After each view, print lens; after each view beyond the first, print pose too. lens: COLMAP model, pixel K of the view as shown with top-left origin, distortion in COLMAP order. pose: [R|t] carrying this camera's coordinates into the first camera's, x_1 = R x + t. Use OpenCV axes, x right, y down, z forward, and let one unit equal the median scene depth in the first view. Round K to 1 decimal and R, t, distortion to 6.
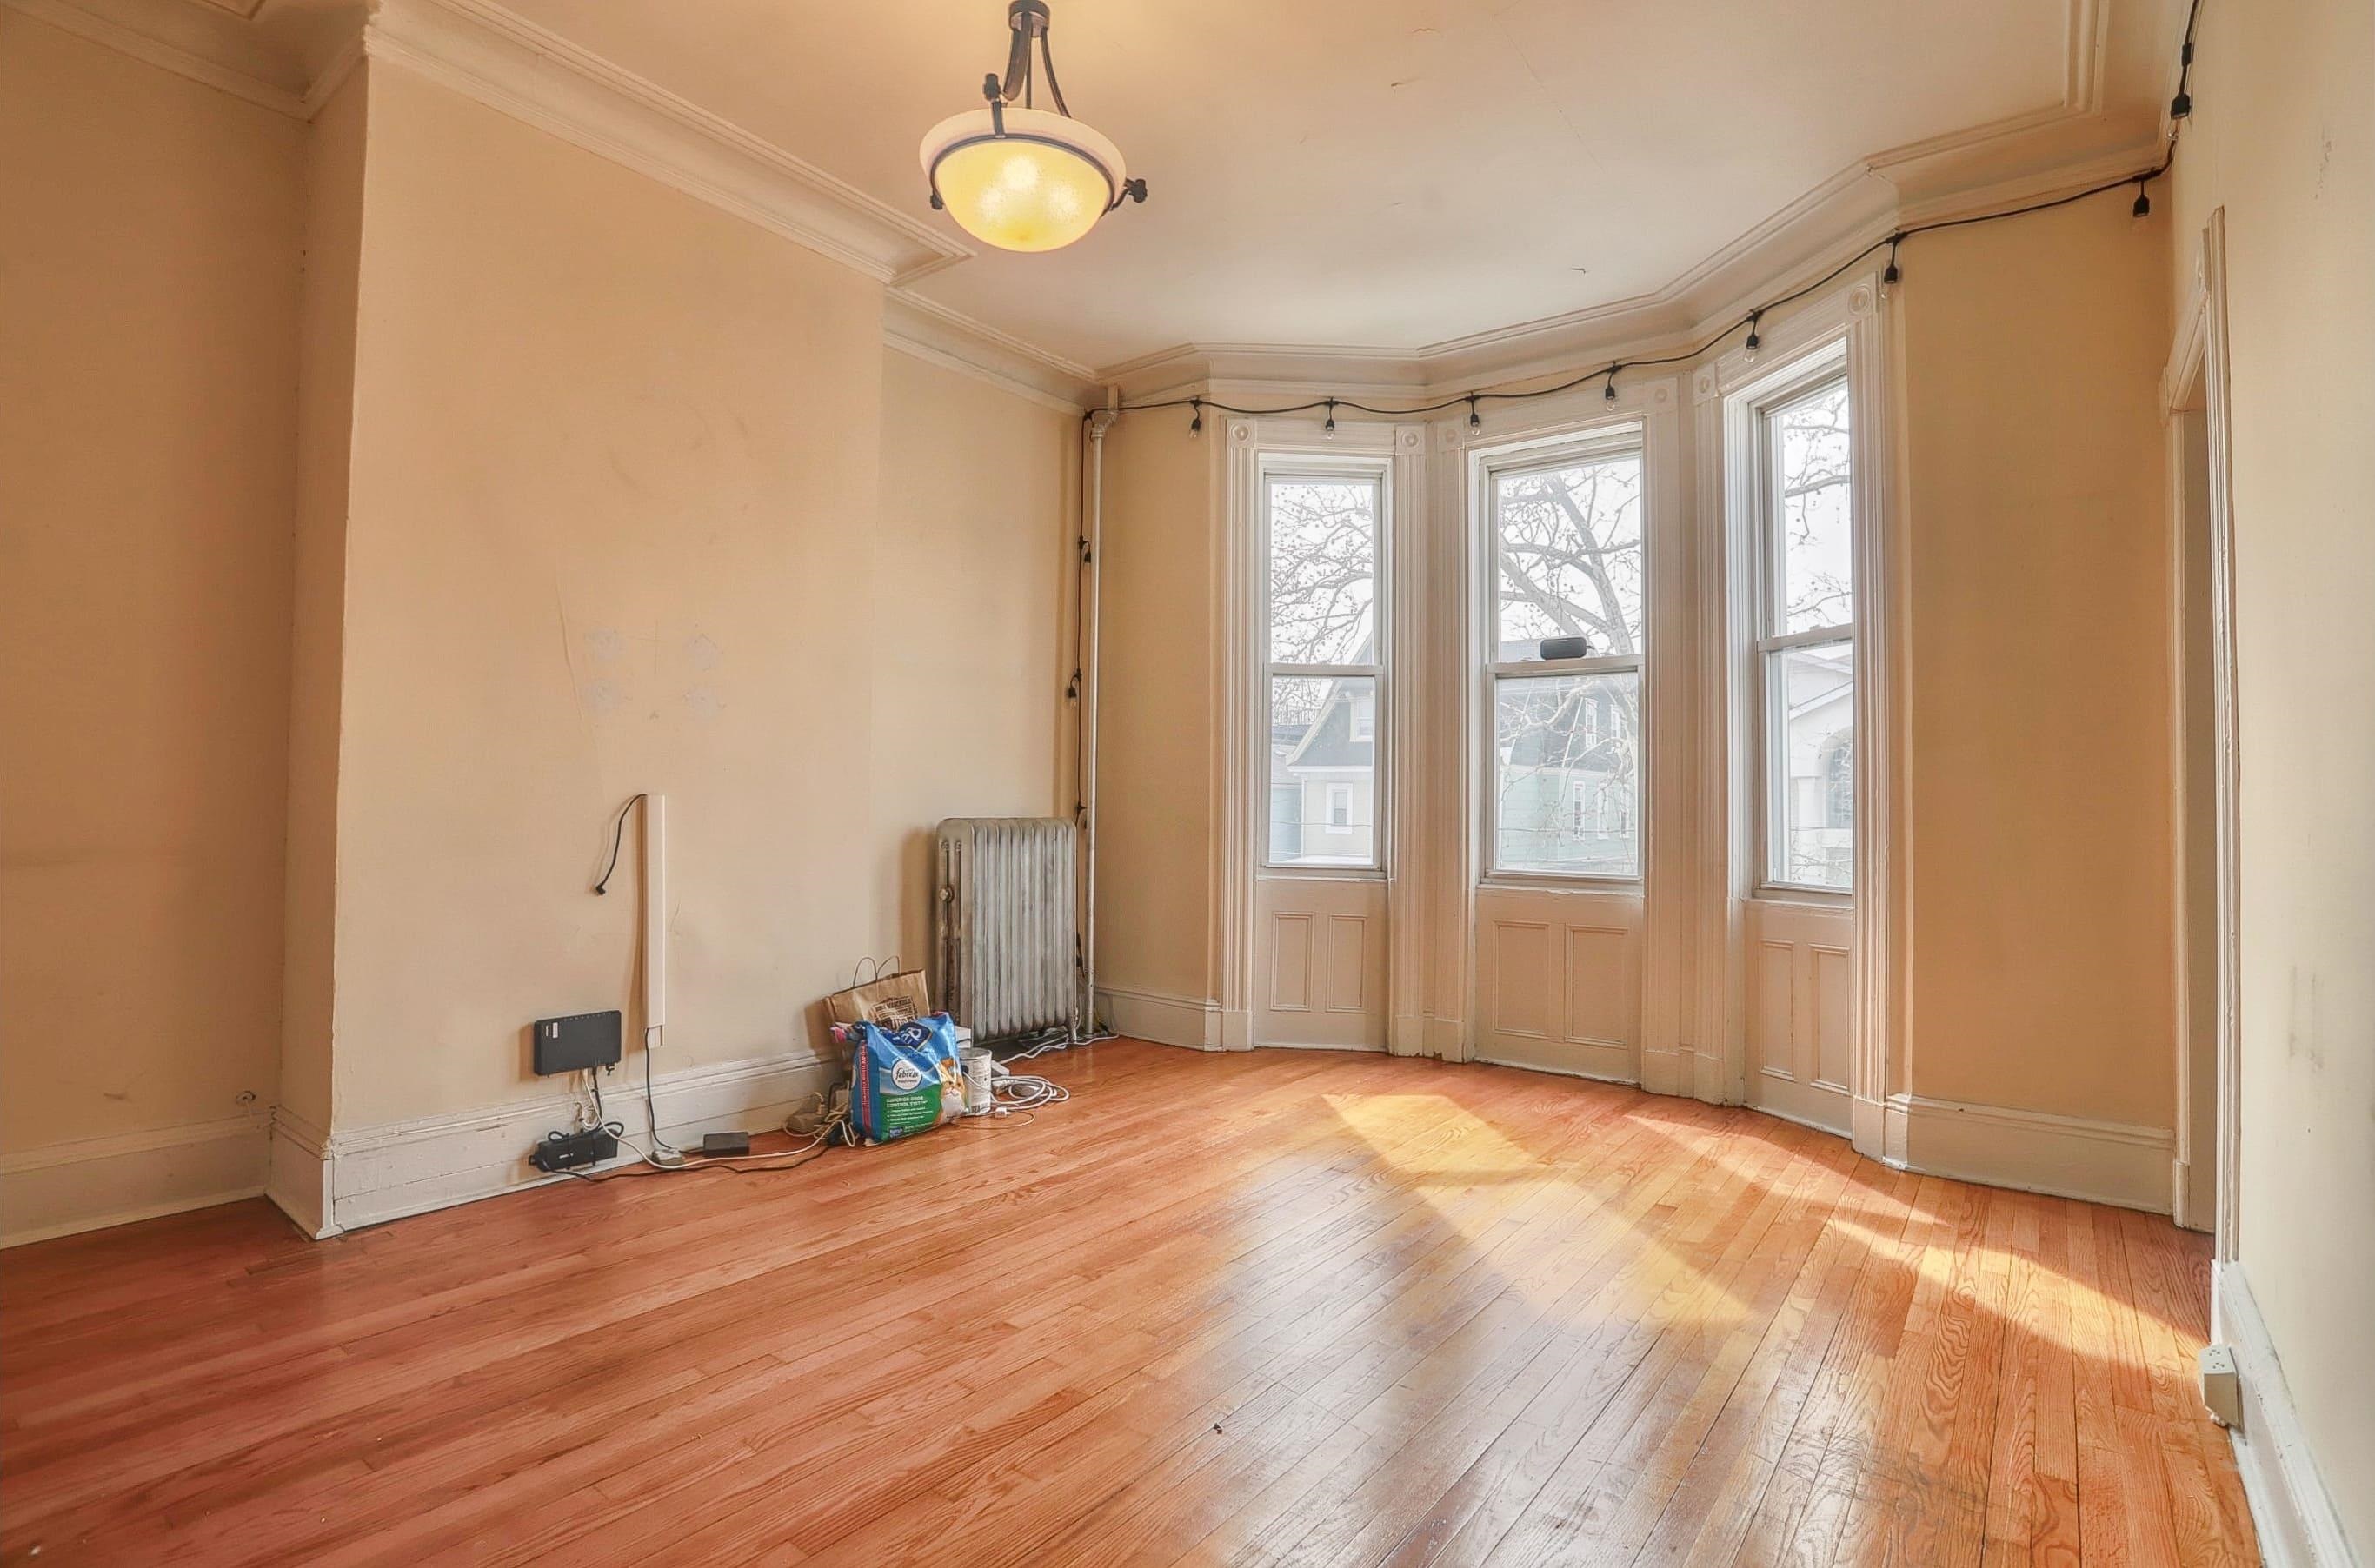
lens RADIAL K [[1168.9, 0, 1195.8], [0, 1168.9, 776.0], [0, 0, 1]] dist [-0.060805, 0.022527]
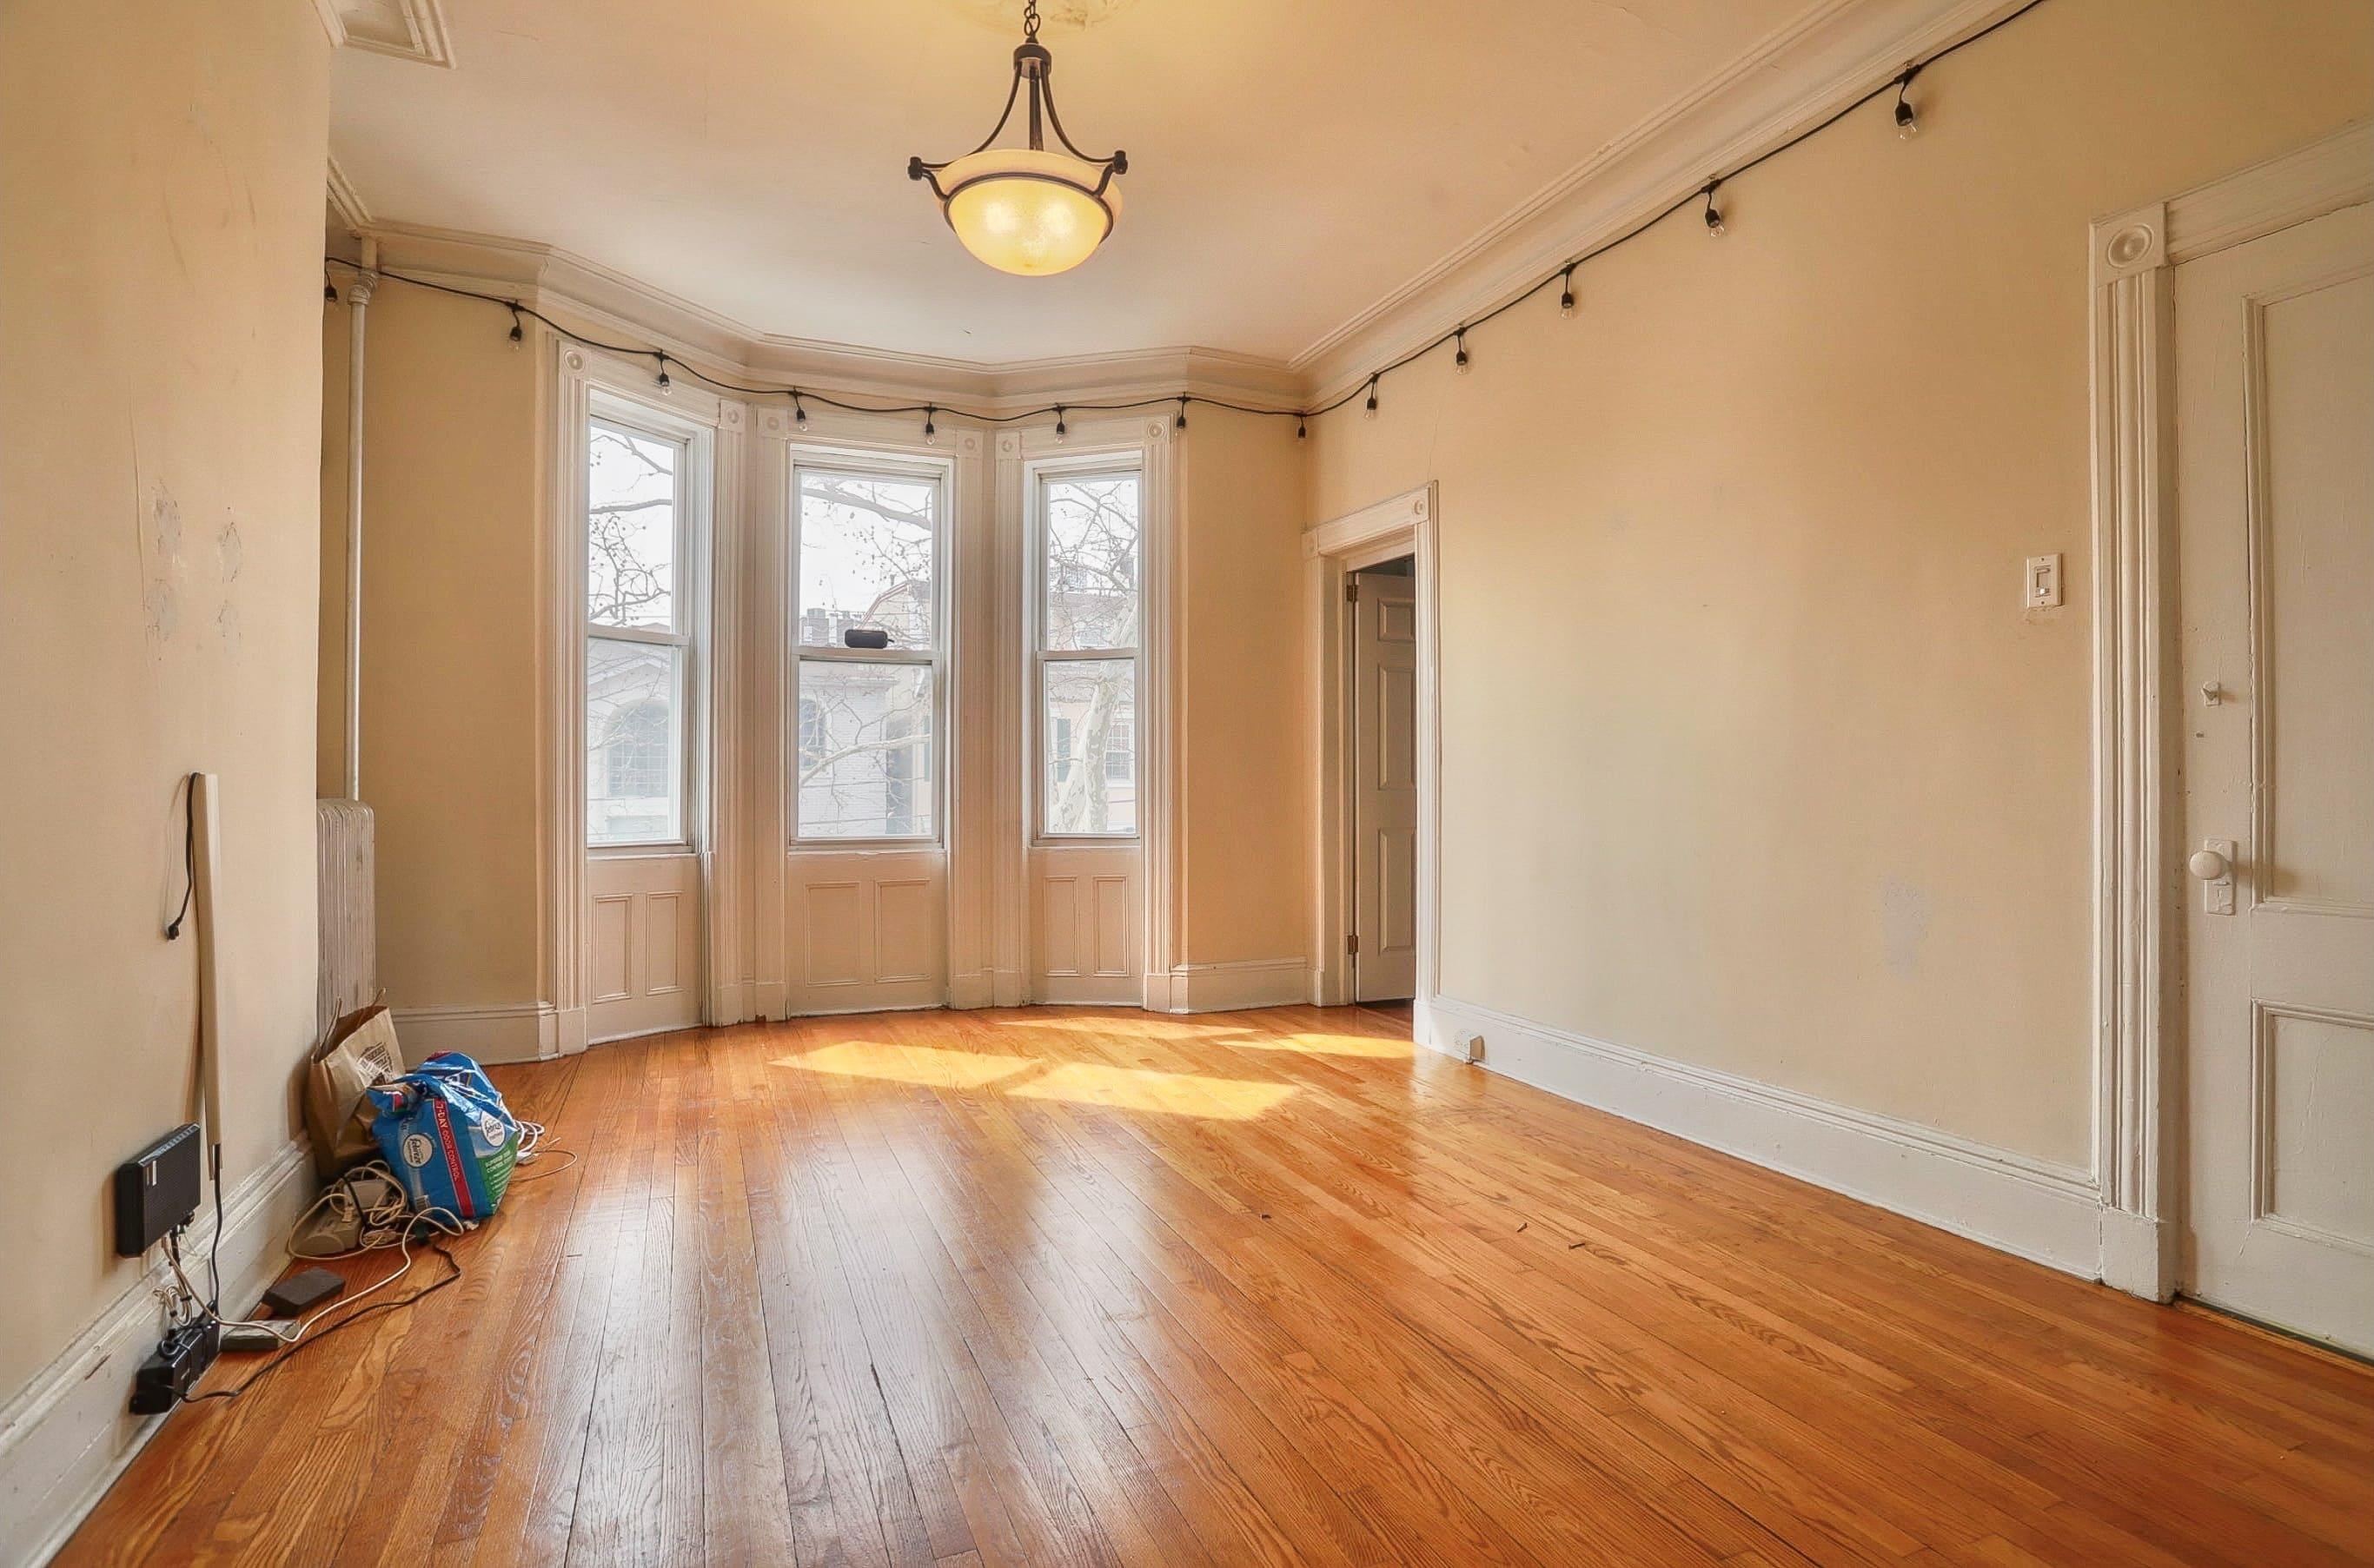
lens RADIAL K [[1168.4, 0, 1210.0], [0, 1168.4, 764.7], [0, 0, 1]] dist [-0.060805, 0.022527]
pose [[0.483518, 0.000161, 0.875335, -0.558915], [-0.015798, 0.999839, 0.008542, -0.001901], [-0.875192, -0.017959, 0.483442, 0.169461]]
